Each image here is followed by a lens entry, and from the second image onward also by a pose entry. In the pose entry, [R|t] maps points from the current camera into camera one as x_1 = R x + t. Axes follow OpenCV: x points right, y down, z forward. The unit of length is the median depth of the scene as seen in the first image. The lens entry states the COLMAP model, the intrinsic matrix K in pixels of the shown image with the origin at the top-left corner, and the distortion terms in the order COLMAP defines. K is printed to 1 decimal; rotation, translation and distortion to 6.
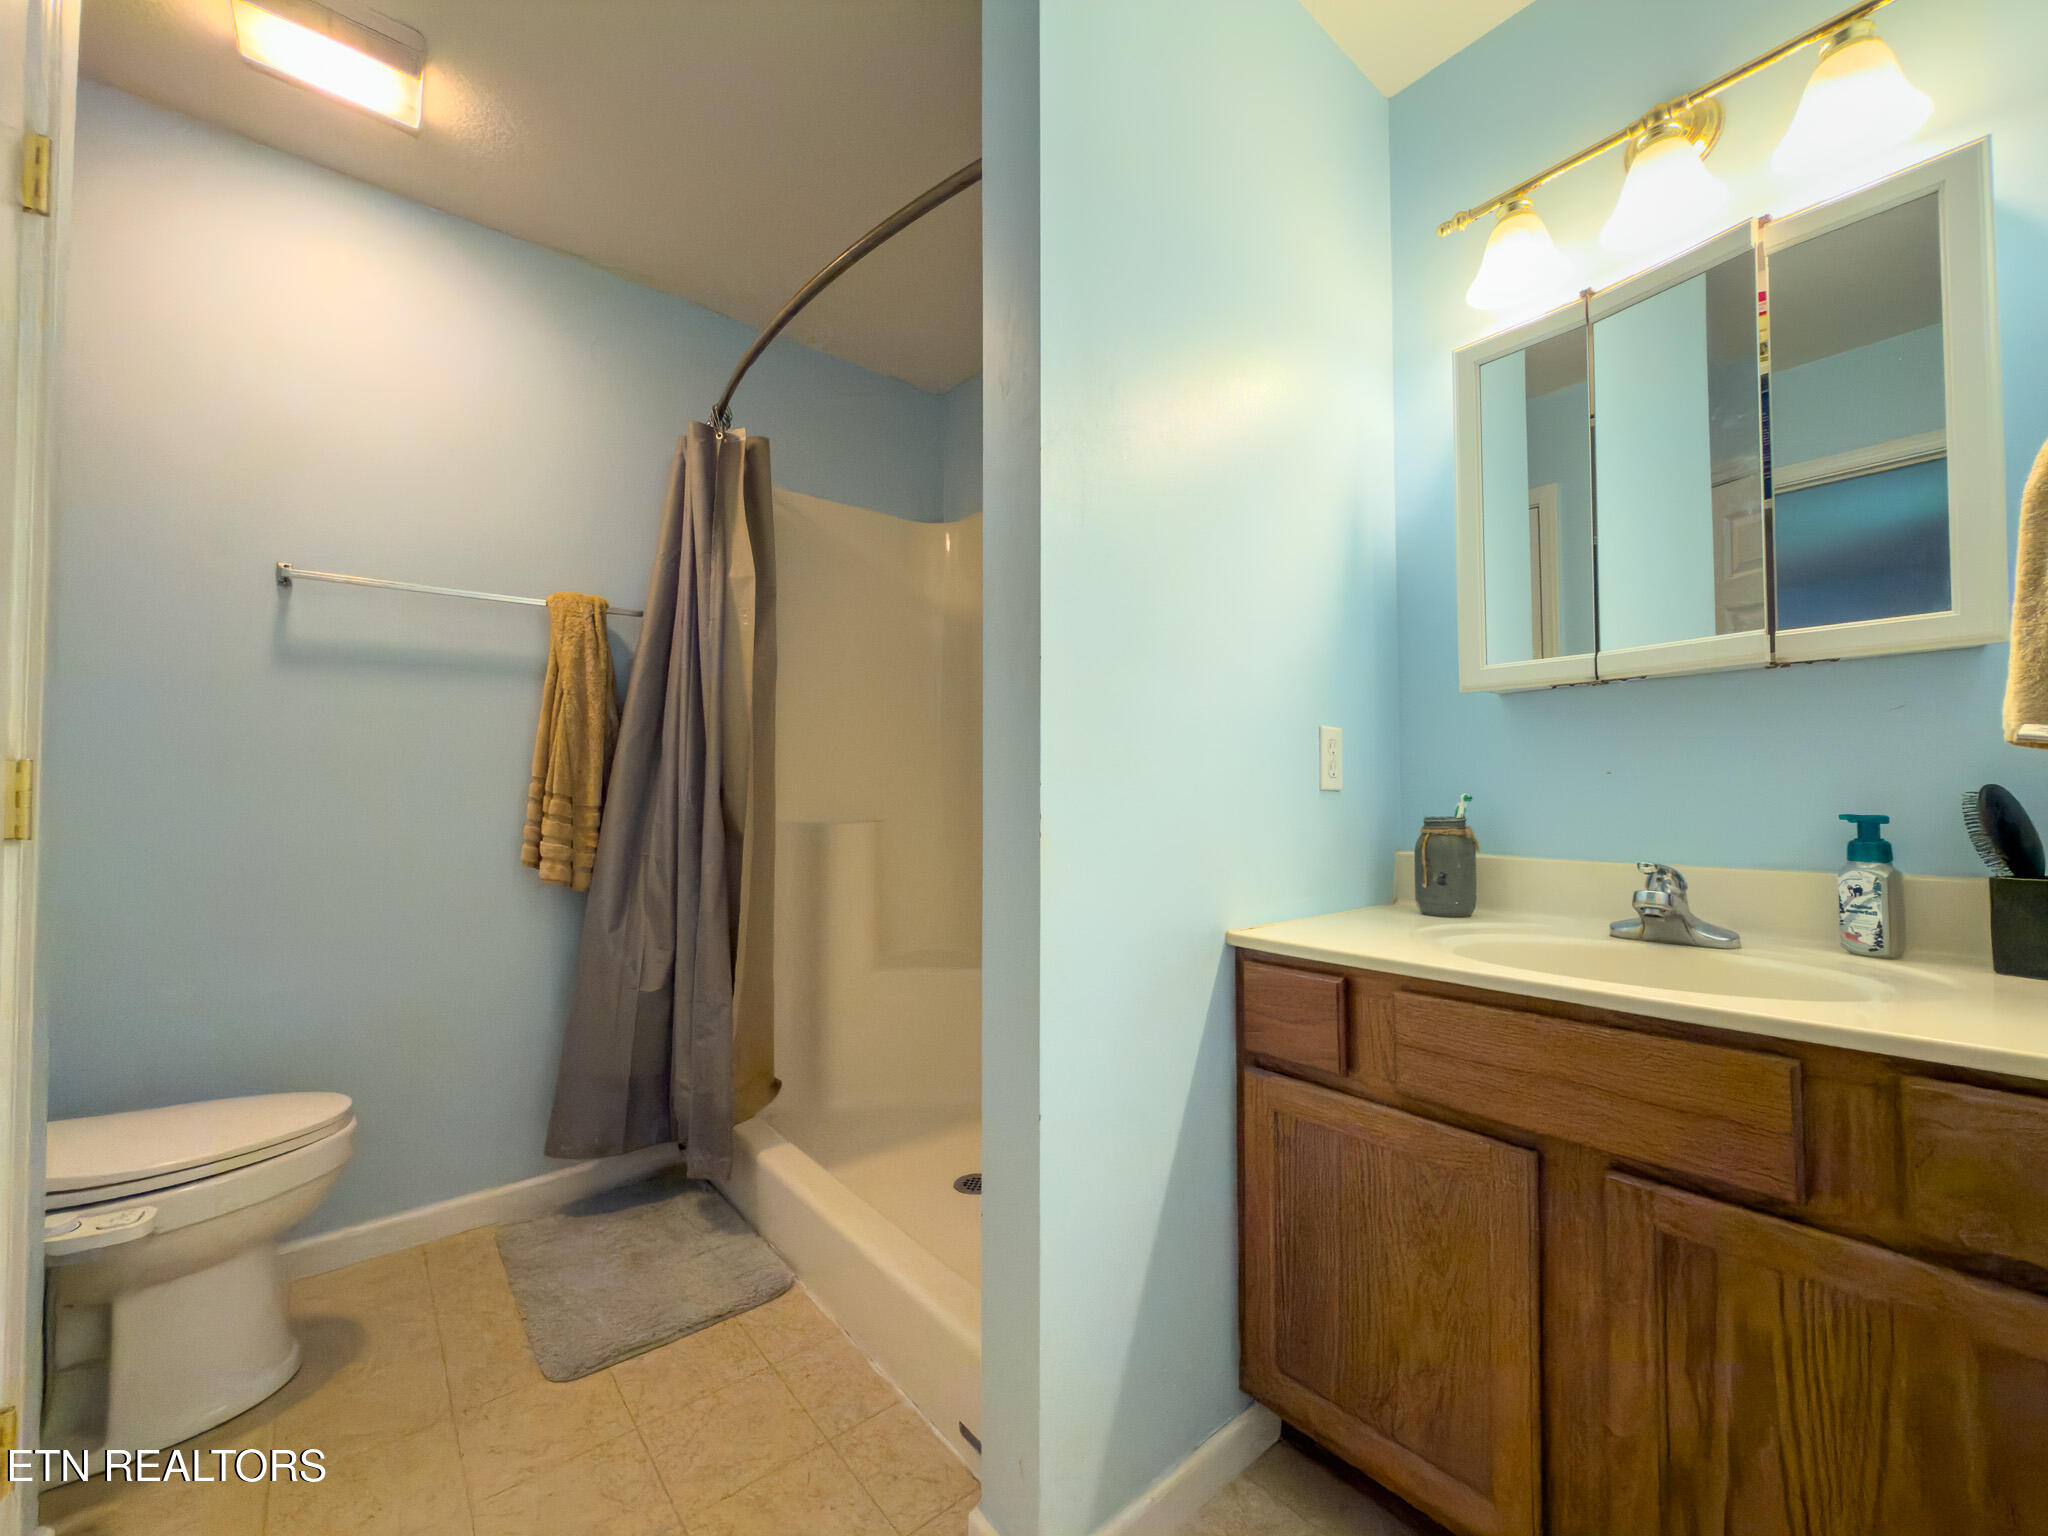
lens RADIAL K [[815.3, 0, 1027.2], [0, 815.3, 777.0], [0, 0, 1]] dist [-0.000807, 0.000198]
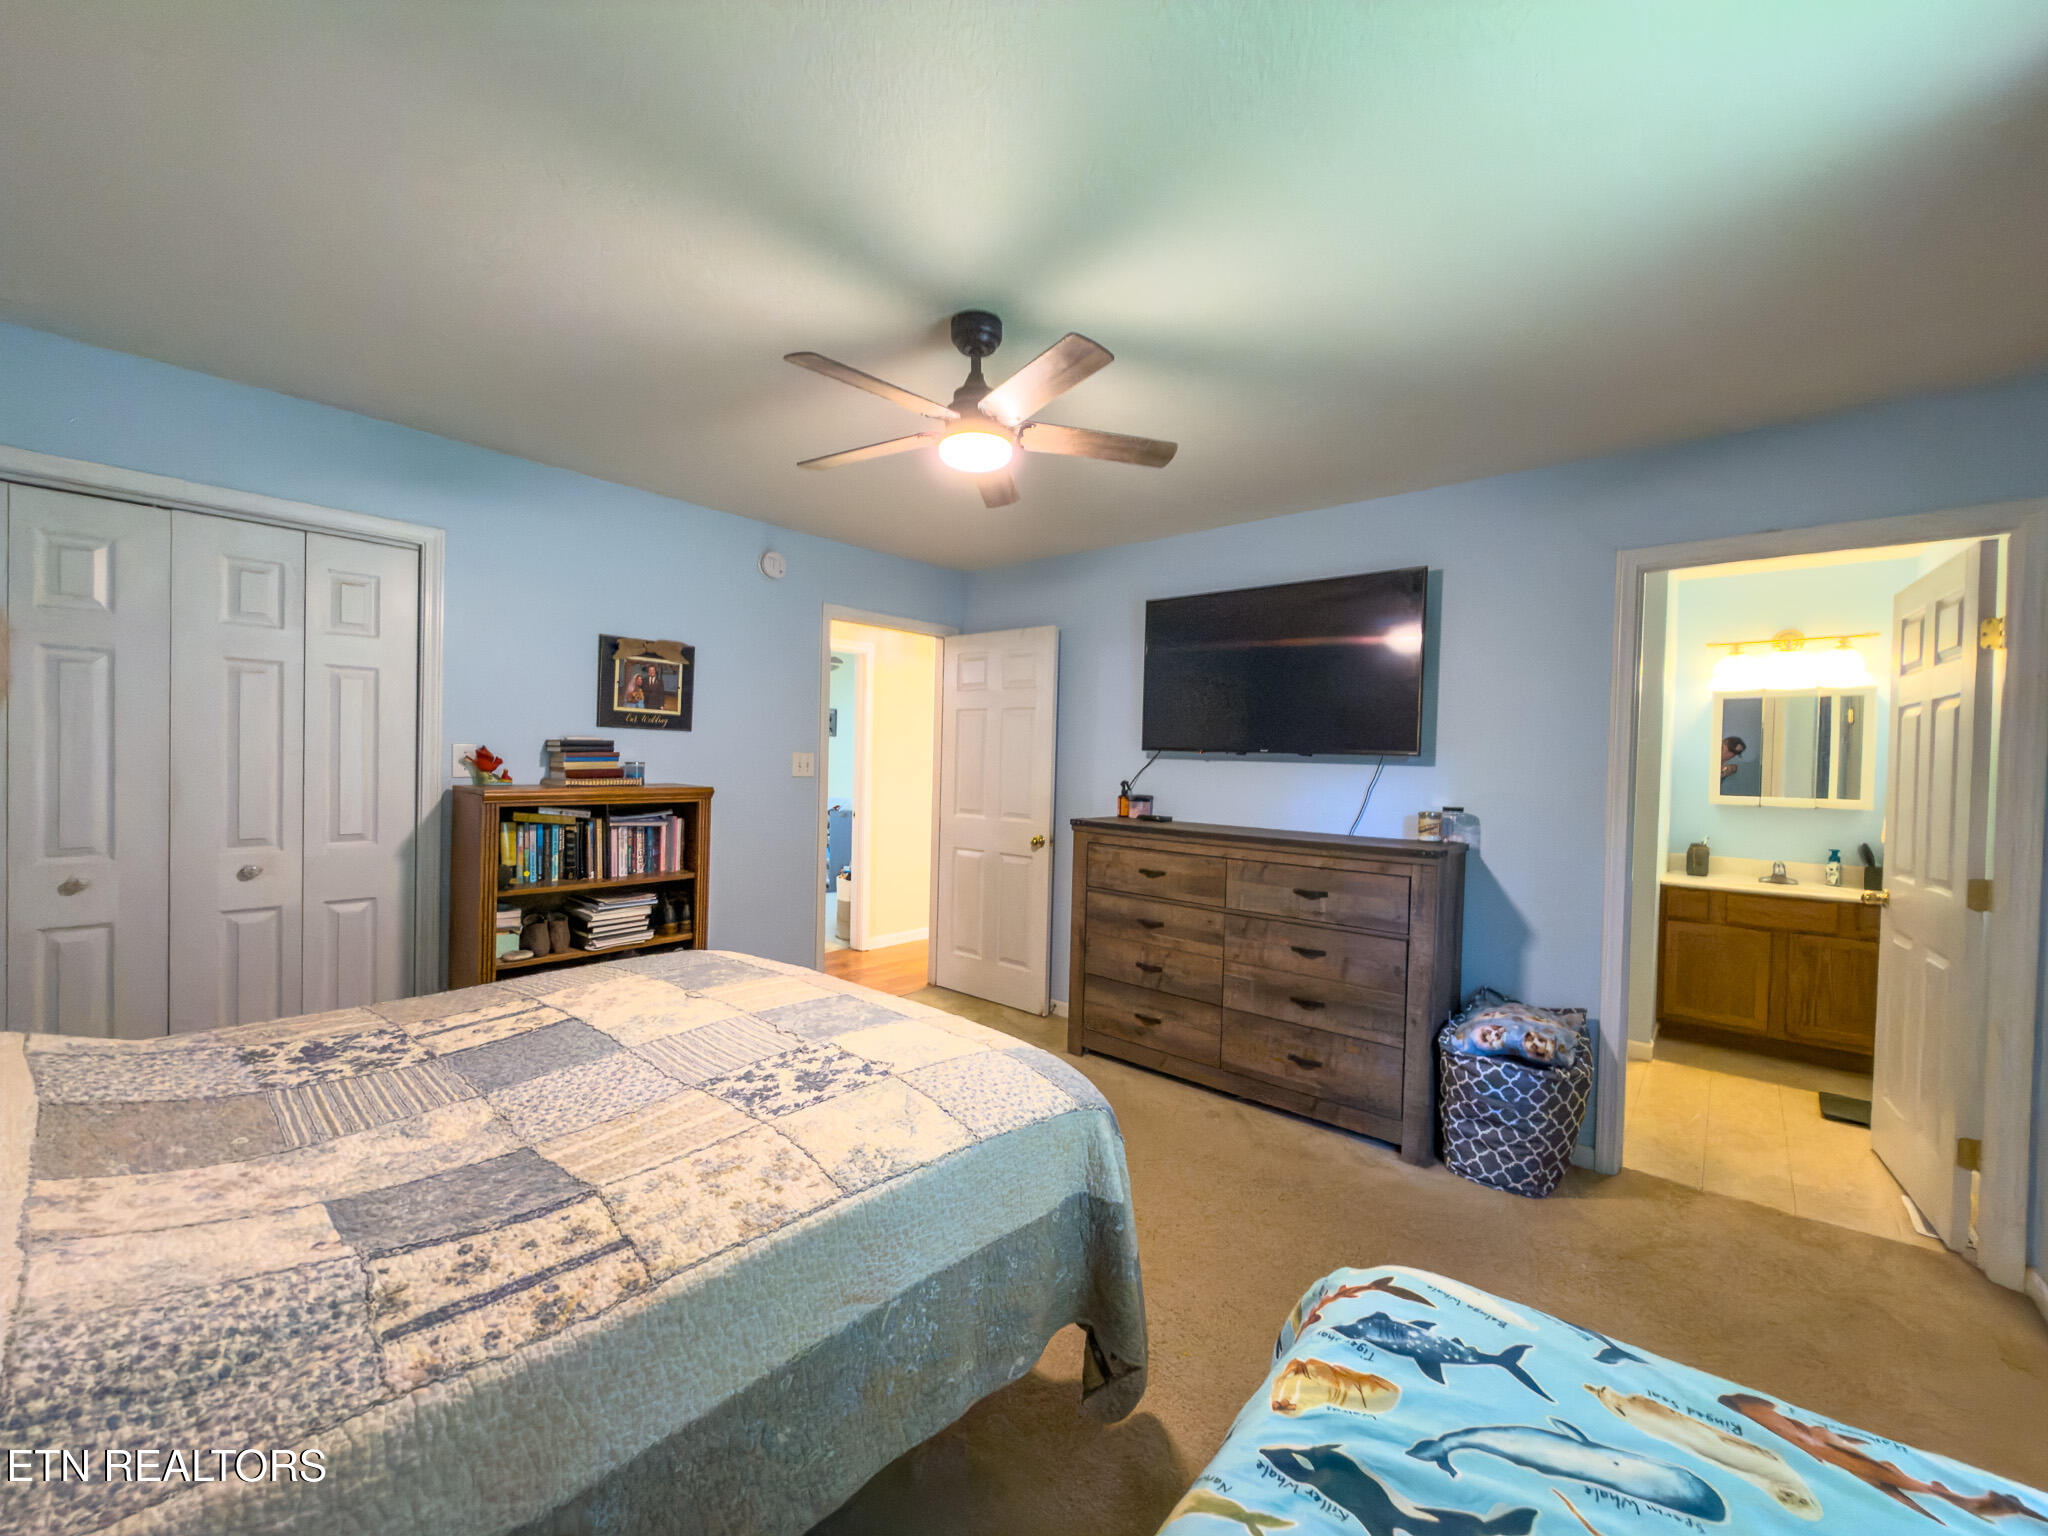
lens RADIAL K [[815.3, 0, 1022.6], [0, 815.3, 761.6], [0, 0, 1]] dist [-0.000807, 0.000198]
pose [[0.987600, 0.027429, 0.154577, -3.396385], [-0.033660, 0.998717, 0.037841, -0.390712], [-0.153340, -0.042575, 0.987256, -2.214354]]
